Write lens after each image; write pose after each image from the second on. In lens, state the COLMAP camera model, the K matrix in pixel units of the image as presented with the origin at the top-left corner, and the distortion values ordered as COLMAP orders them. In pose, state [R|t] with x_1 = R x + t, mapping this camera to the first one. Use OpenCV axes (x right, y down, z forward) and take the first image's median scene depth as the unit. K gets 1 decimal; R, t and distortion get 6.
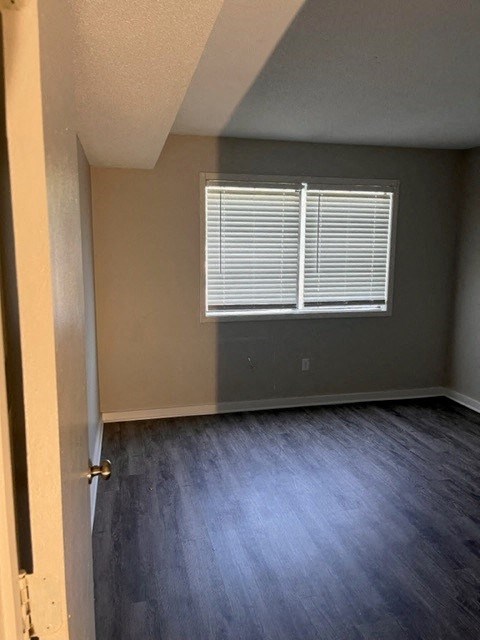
lens RADIAL K [[495.5, 0, 234.7], [0, 495.5, 322.3], [0, 0, 1]] dist [0.072179, -0.083625]
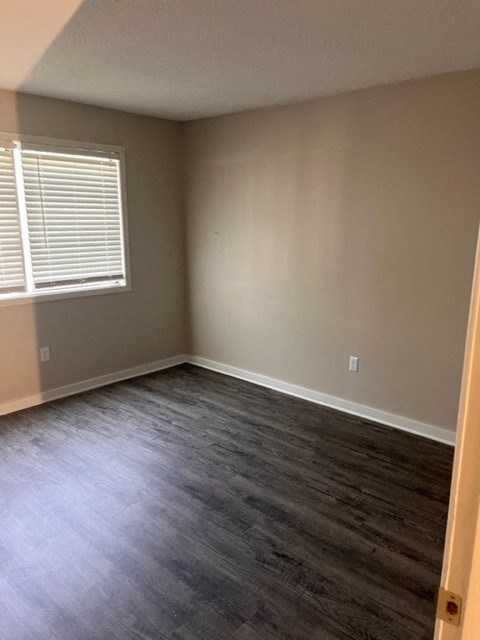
lens RADIAL K [[495.5, 0, 242.4], [0, 495.5, 323.0], [0, 0, 1]] dist [0.072179, -0.083625]
pose [[0.825876, -0.124725, 0.549884, -0.051659], [0.089329, 0.991854, 0.090808, -0.020575], [-0.556730, -0.025875, 0.830290, 0.085599]]
